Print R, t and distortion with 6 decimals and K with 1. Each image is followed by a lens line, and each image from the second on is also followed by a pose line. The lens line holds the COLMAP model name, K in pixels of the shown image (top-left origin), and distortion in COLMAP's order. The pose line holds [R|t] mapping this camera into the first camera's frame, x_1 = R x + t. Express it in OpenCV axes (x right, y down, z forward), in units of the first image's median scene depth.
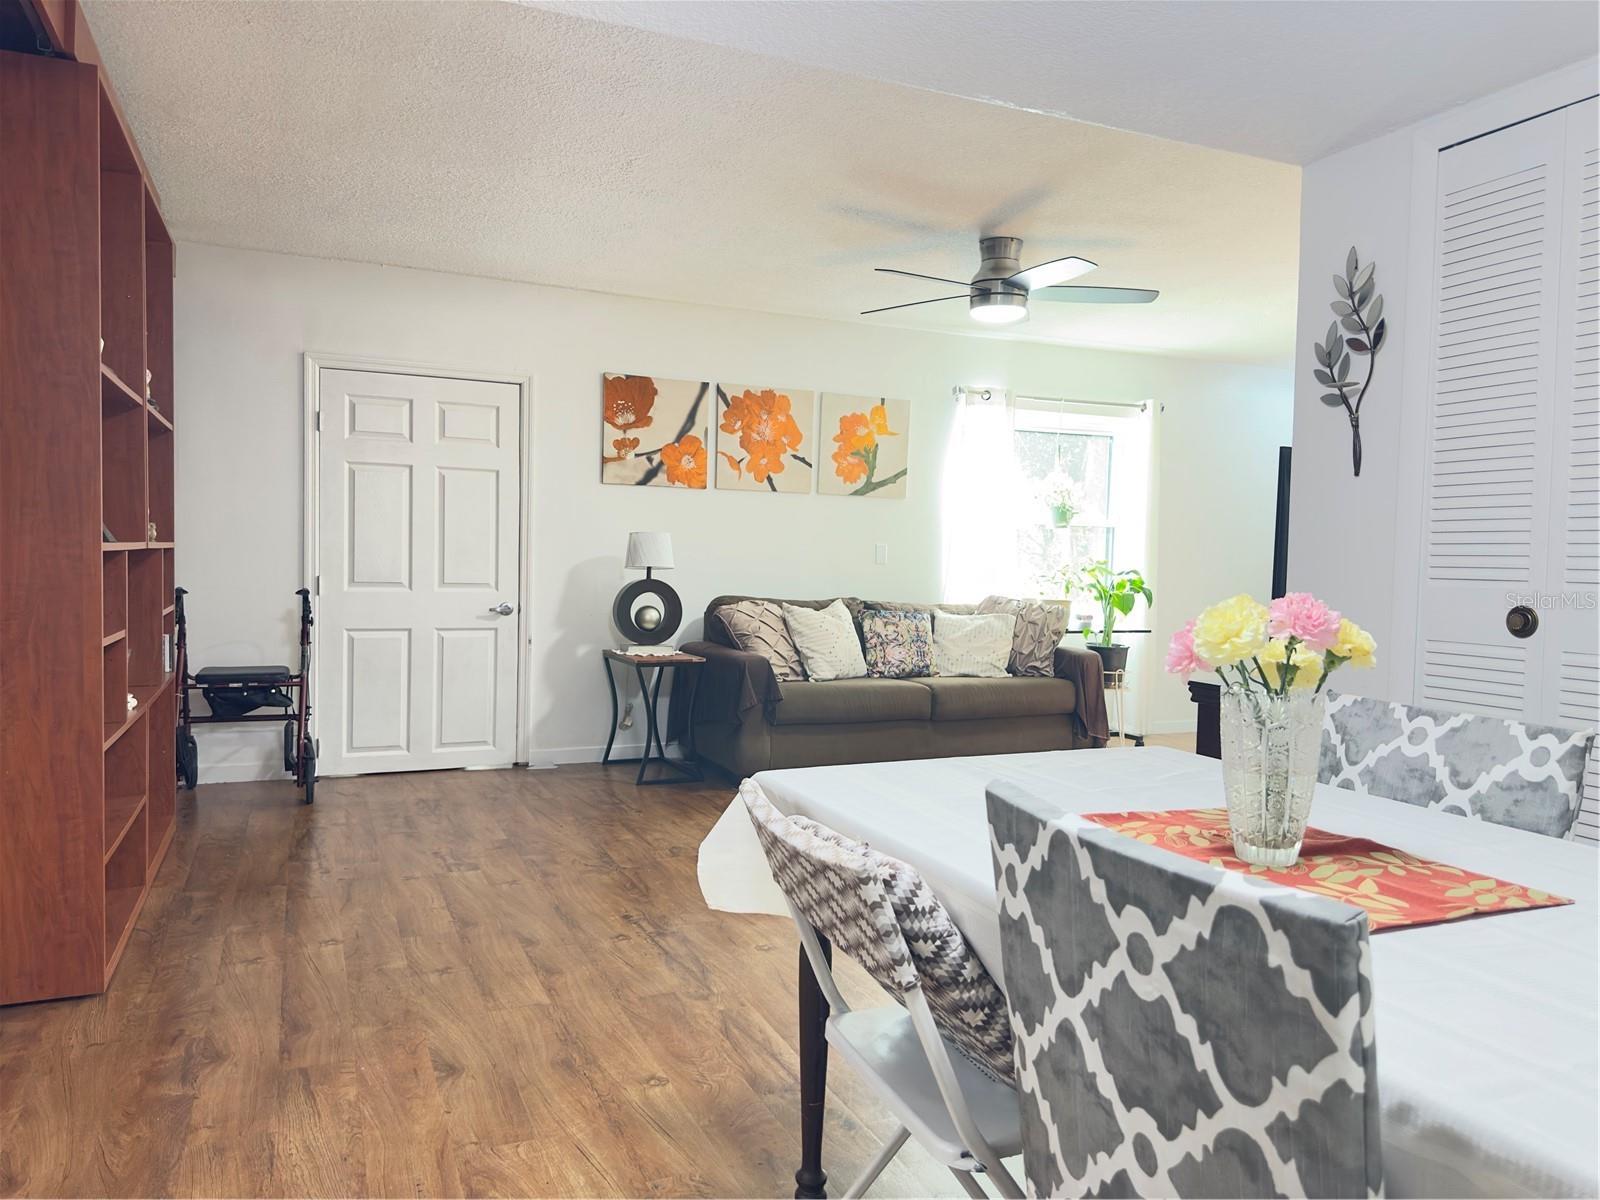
lens RADIAL K [[1089.0, 0, 814.5], [0, 1089.0, 595.9], [0, 0, 1]] dist [0.083478, -0.008134]
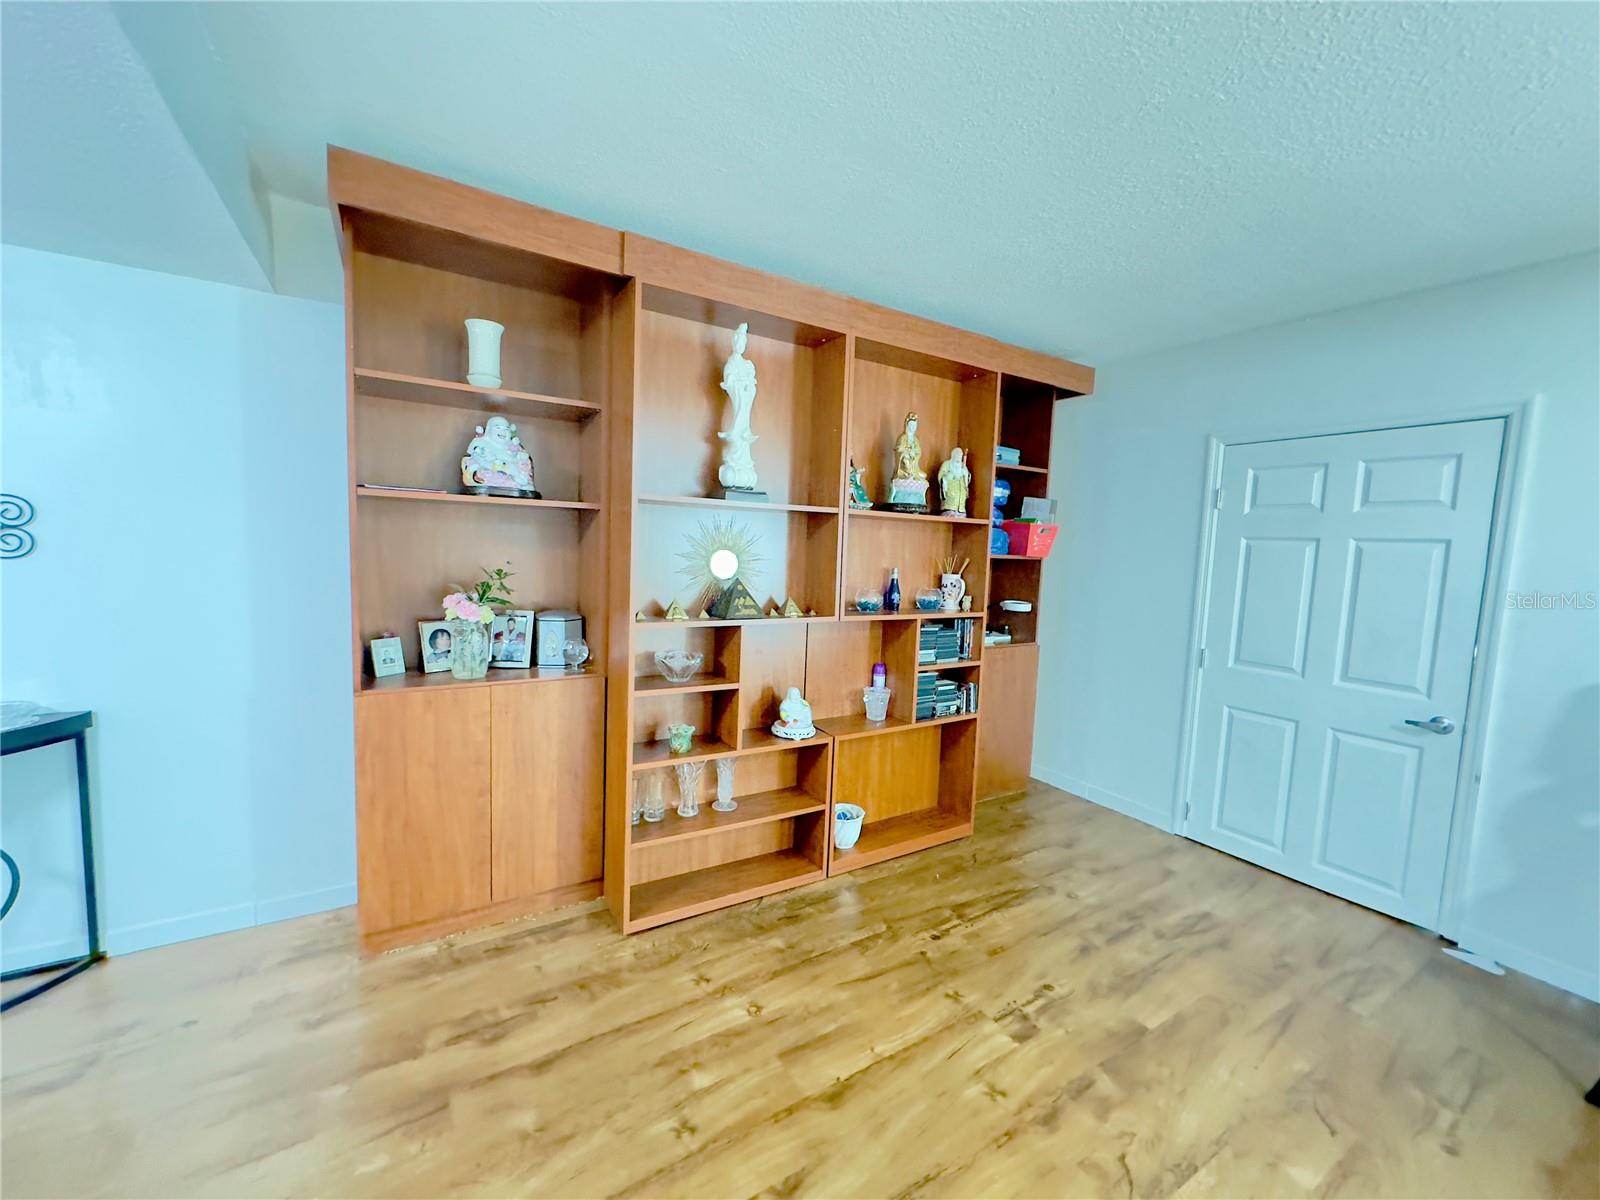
lens RADIAL K [[646.1, 0, 811.1], [0, 646.1, 598.9], [0, 0, 1]] dist [-0.001867, 0.000362]
pose [[0.137209, 0.066872, -0.988282, 0.085366], [-0.077836, 0.995361, 0.056545, -0.064370], [0.987479, 0.069166, 0.141777, 0.506615]]
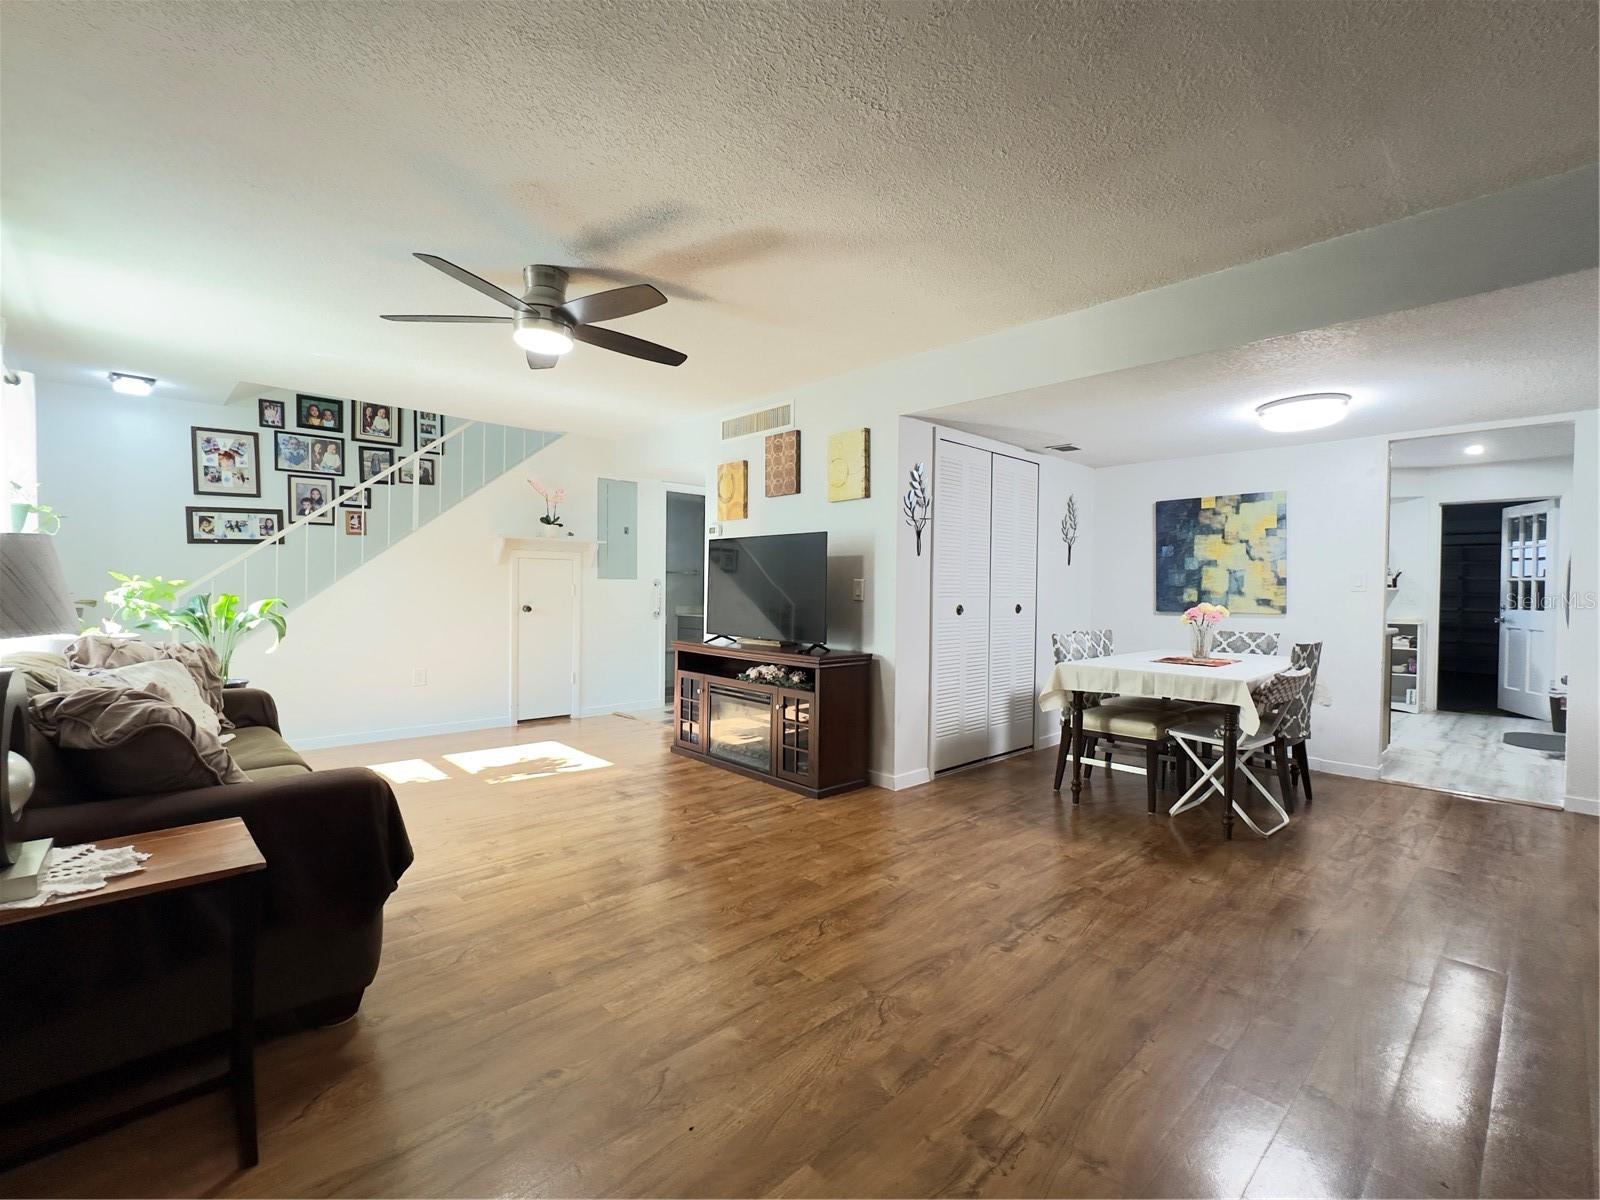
lens RADIAL K [[701.7, 0, 791.7], [0, 701.7, 607.4], [0, 0, 1]] dist [-0.005883, 0.001526]
pose [[-0.300127, -0.054995, 0.952313, -0.428297], [0.014571, 0.997956, 0.062223, -0.045430], [-0.953788, 0.032551, -0.298712, 0.816531]]
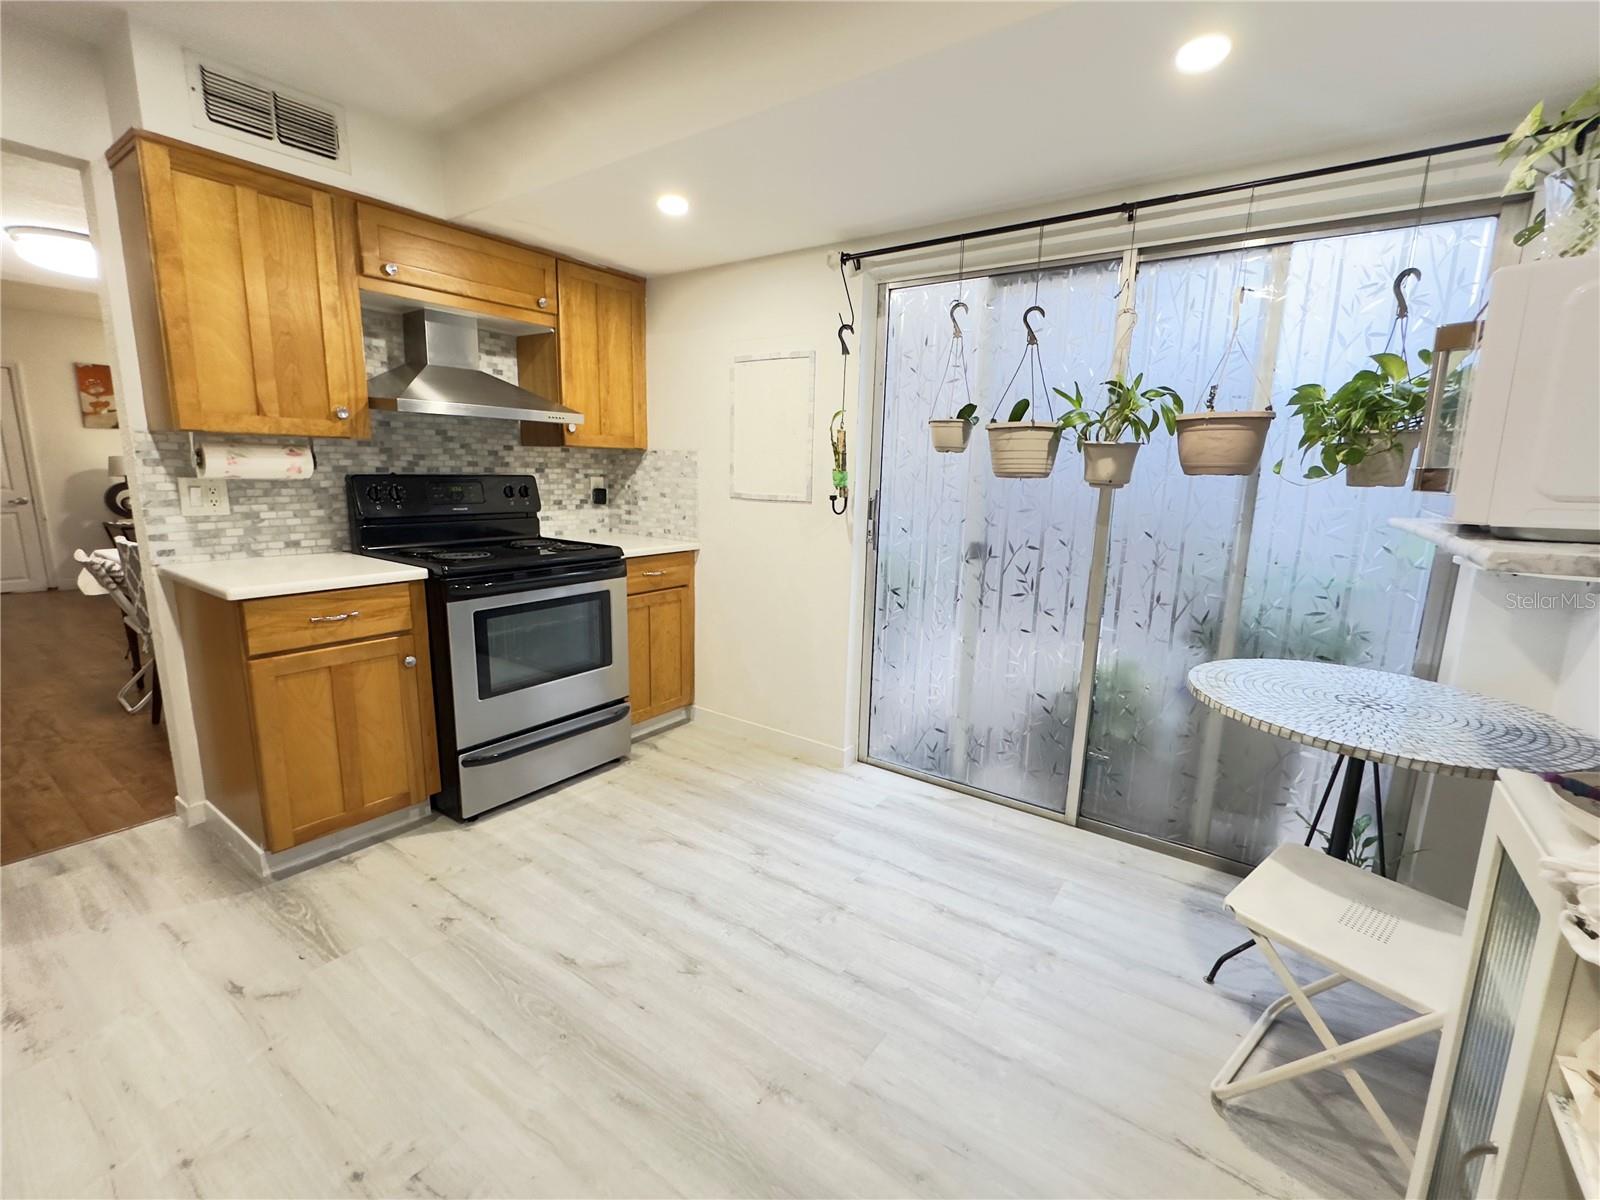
lens RADIAL K [[701.7, 0, 802.0], [0, 701.7, 600.4], [0, 0, 1]] dist [-0.005883, 0.001526]
pose [[0.870397, -0.096524, 0.482795, 0.245596], [0.015259, 0.985412, 0.169502, -0.001878], [-0.492113, -0.140167, 0.859173, -0.583594]]
